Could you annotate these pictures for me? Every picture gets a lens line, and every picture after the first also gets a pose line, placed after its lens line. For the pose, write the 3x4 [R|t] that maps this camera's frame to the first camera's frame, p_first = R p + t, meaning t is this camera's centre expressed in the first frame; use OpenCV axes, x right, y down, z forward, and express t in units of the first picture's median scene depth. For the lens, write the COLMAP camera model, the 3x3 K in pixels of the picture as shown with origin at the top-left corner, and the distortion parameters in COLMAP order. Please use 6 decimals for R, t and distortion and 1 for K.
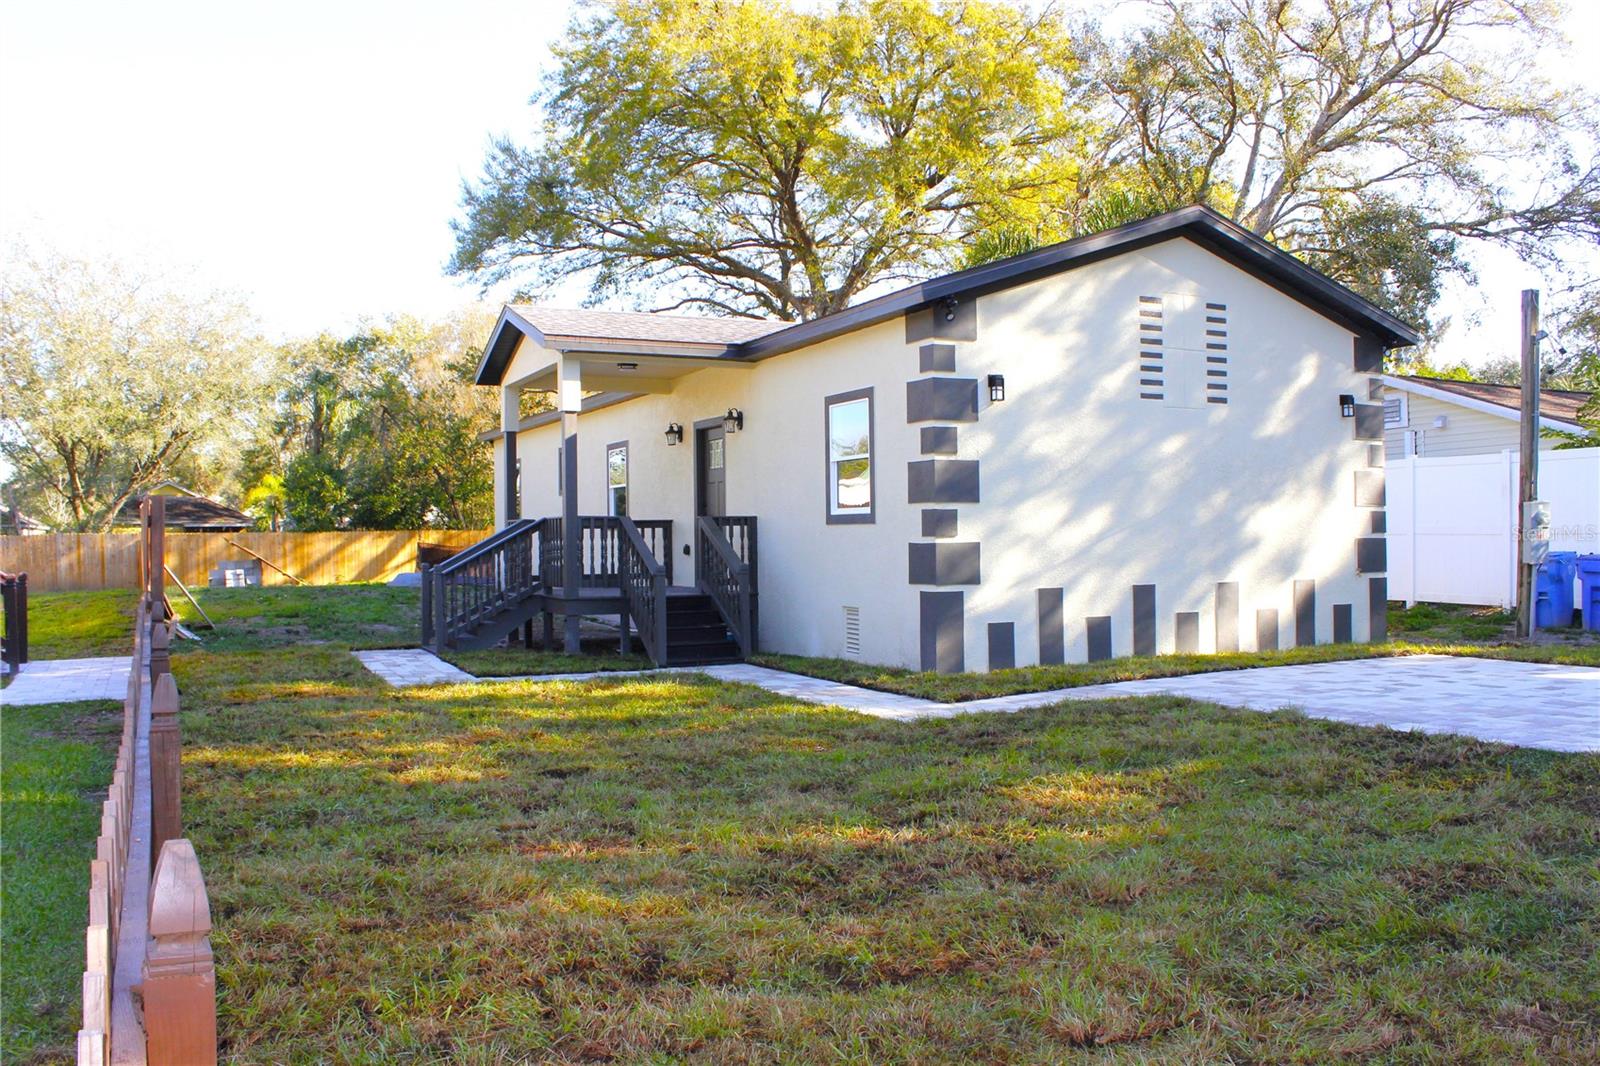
lens RADIAL K [[1346.0, 0, 800.0], [0, 1346.0, 533.0], [0, 0, 1]] dist [-0.159305, 0.128096]
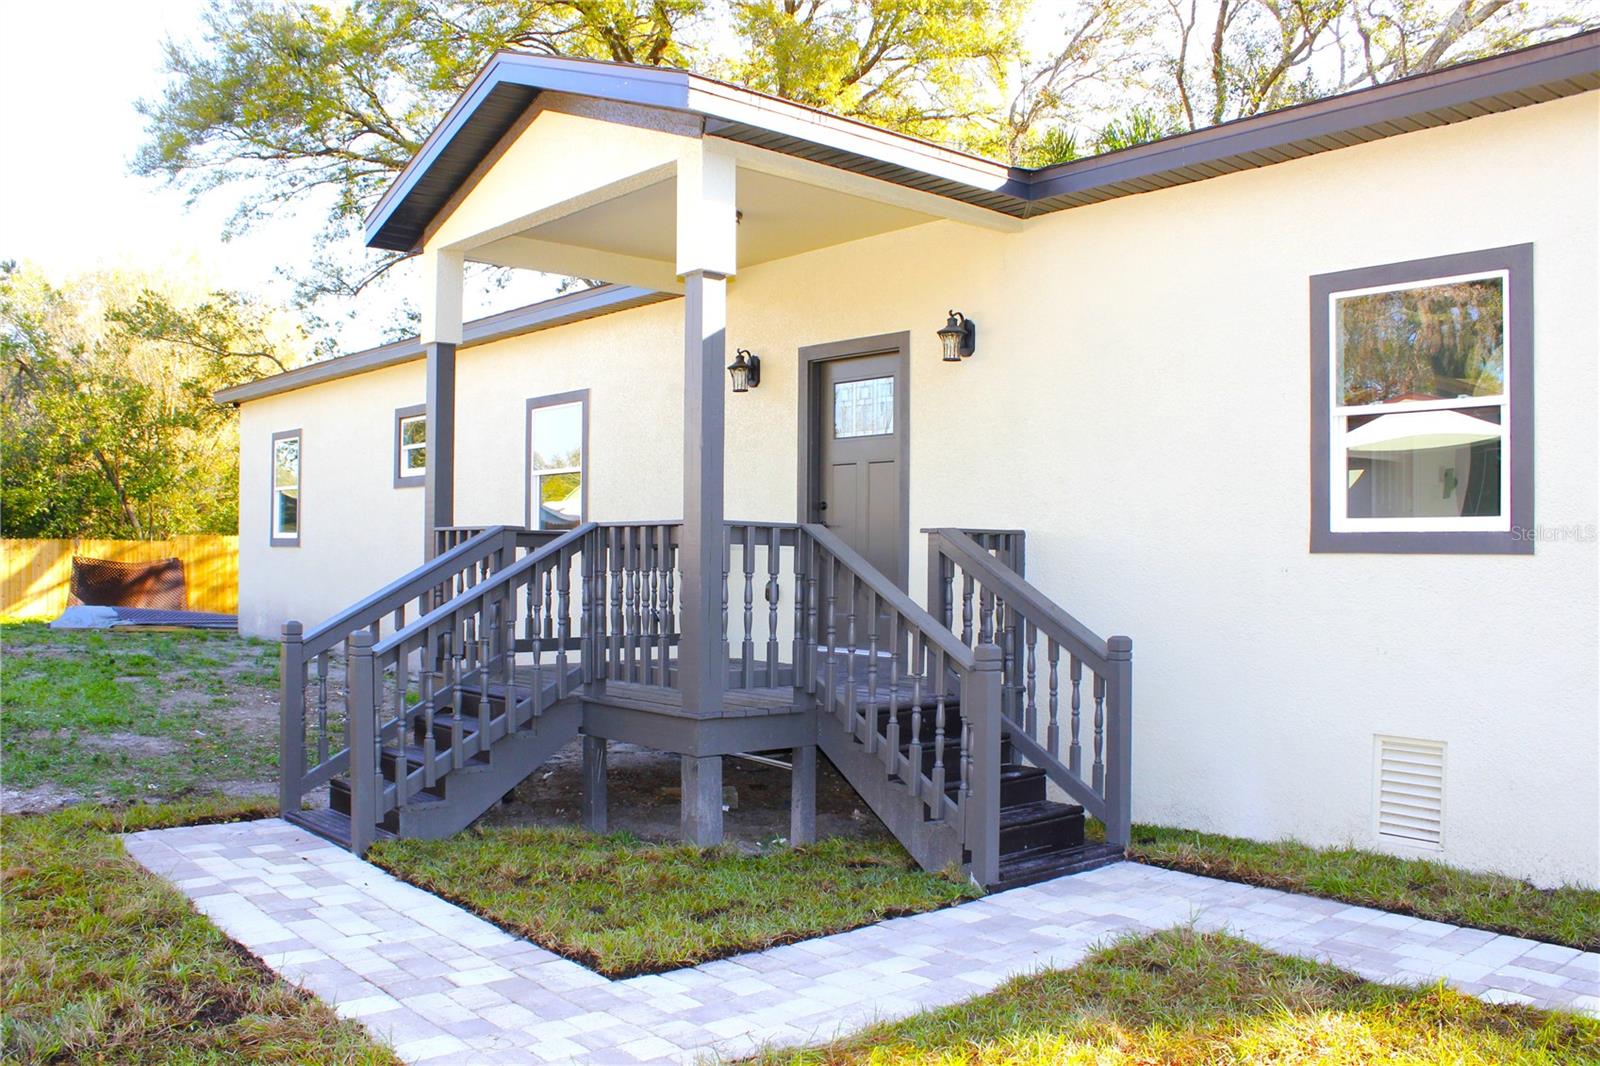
lens RADIAL K [[1388.8, 0, 797.4], [0, 1388.8, 540.1], [0, 0, 1]] dist [-0.165348, 0.131338]
pose [[0.965772, 0.026155, 0.258072, -0.105038], [-0.022897, 0.999616, -0.015621, 0.000212], [-0.258381, 0.009177, 0.965999, 0.235108]]
